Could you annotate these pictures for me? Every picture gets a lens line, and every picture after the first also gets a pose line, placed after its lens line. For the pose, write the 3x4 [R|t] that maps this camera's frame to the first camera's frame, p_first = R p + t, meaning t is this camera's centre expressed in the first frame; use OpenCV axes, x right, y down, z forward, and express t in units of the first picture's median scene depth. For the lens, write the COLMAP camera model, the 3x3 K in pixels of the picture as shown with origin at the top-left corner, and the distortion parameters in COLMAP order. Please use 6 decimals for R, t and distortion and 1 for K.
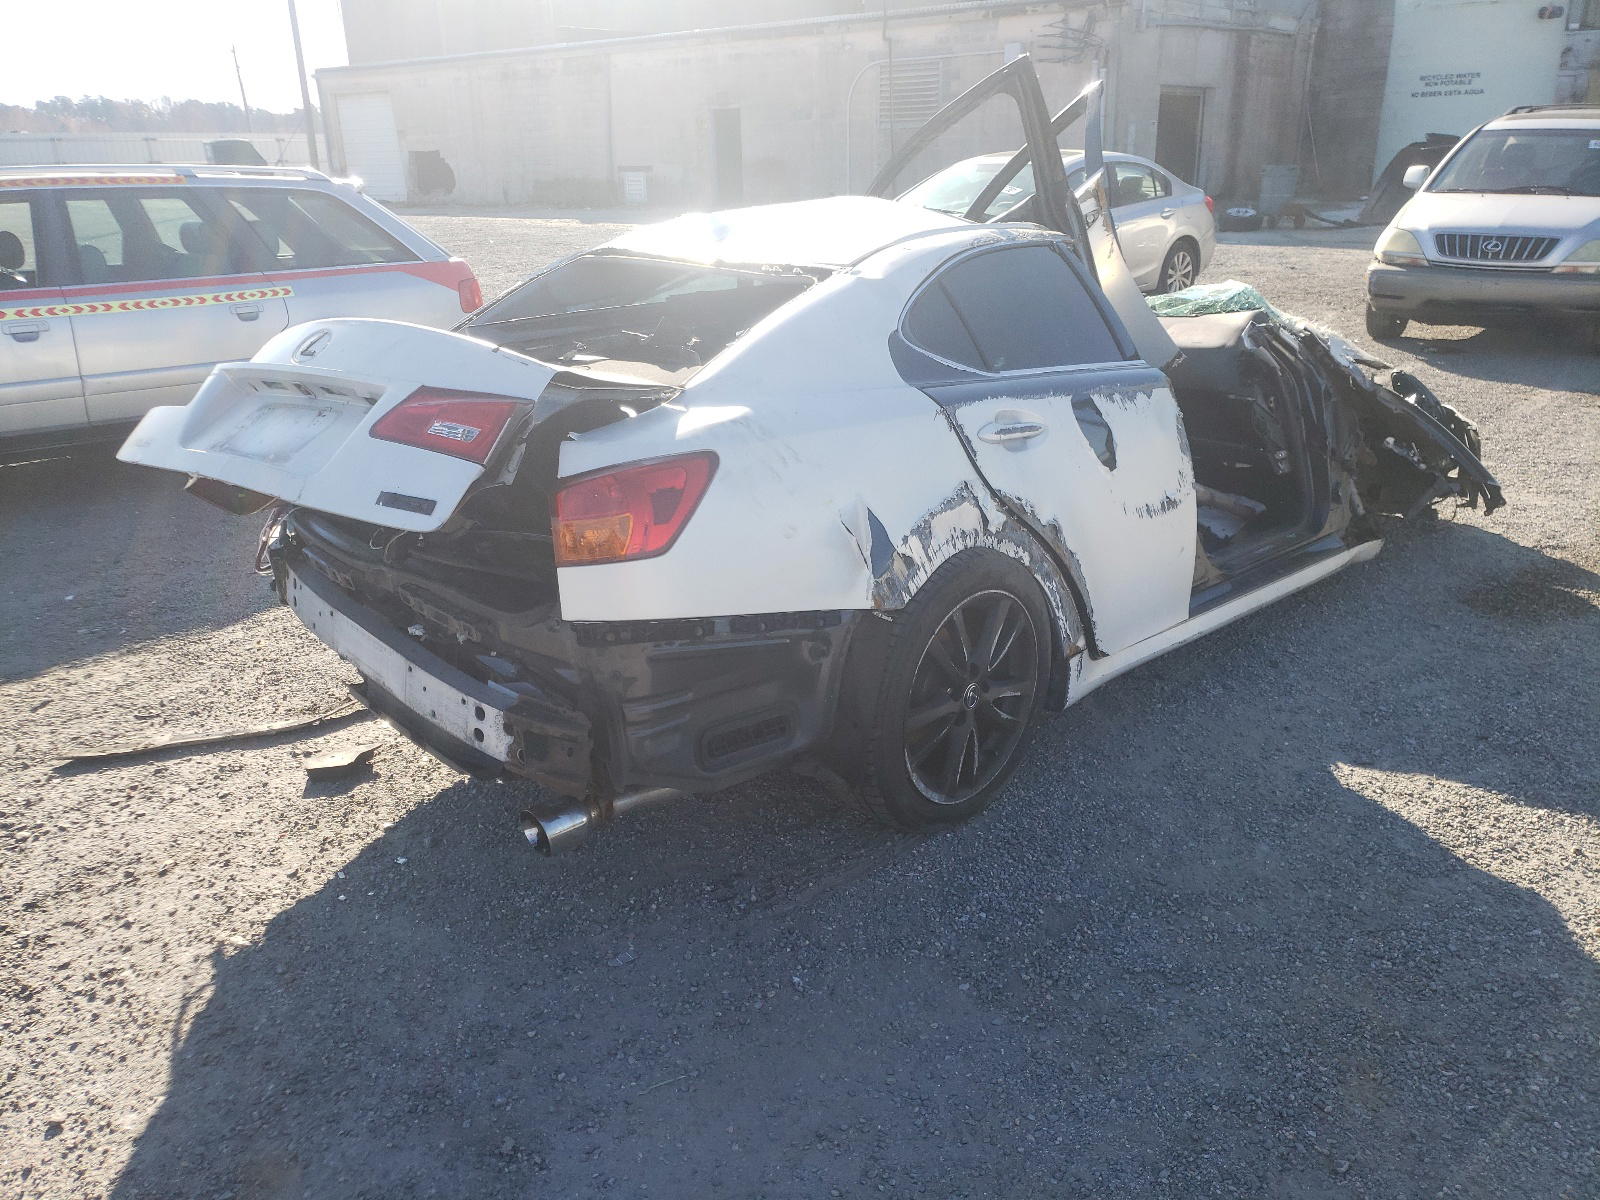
lens RADIAL K [[1227.7, 0, 800.0], [0, 1227.7, 600.0], [0, 0, 1]] dist [0.006906, 0.001461]
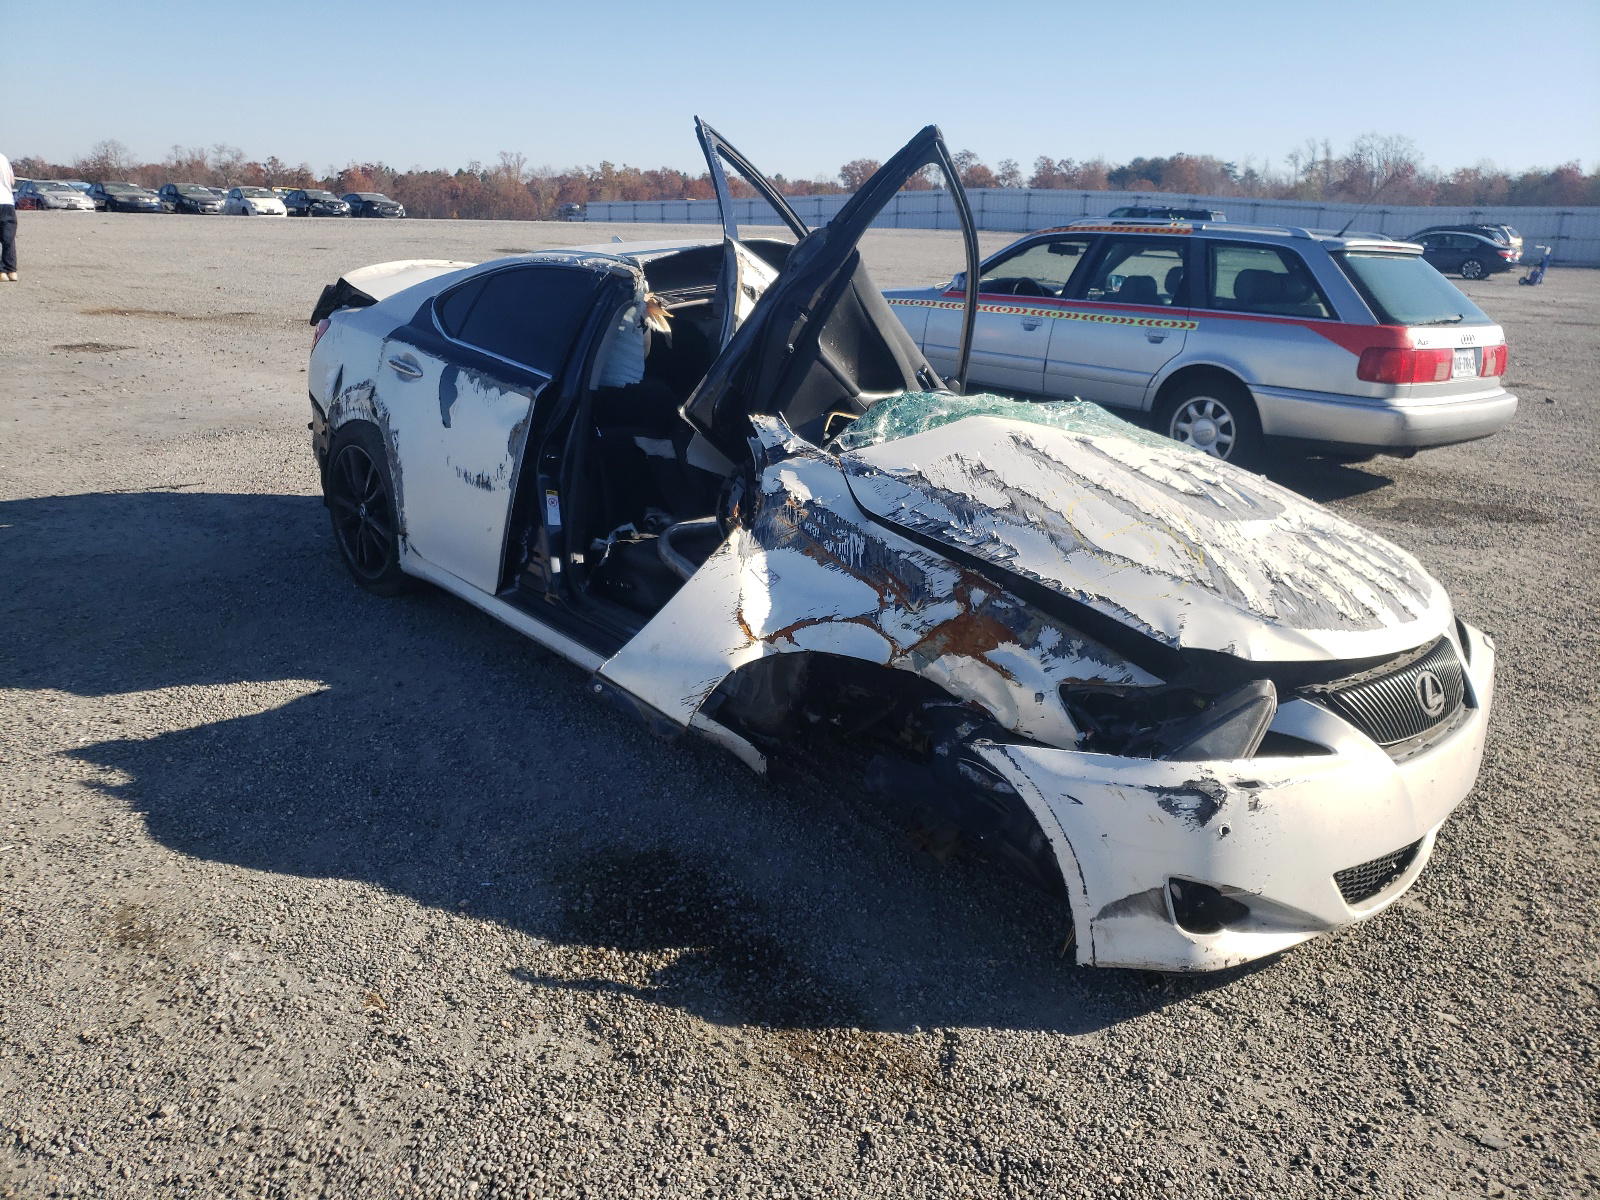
lens RADIAL K [[1208.7, 0, 798.0], [0, 1208.7, 585.2], [0, 0, 1]] dist [-0.001040, -0.007328]
pose [[-0.153483, 0.284606, -0.946278, 1.336269], [-0.340940, 0.883567, 0.321044, -0.452171], [0.927471, 0.371899, -0.038579, 1.301173]]
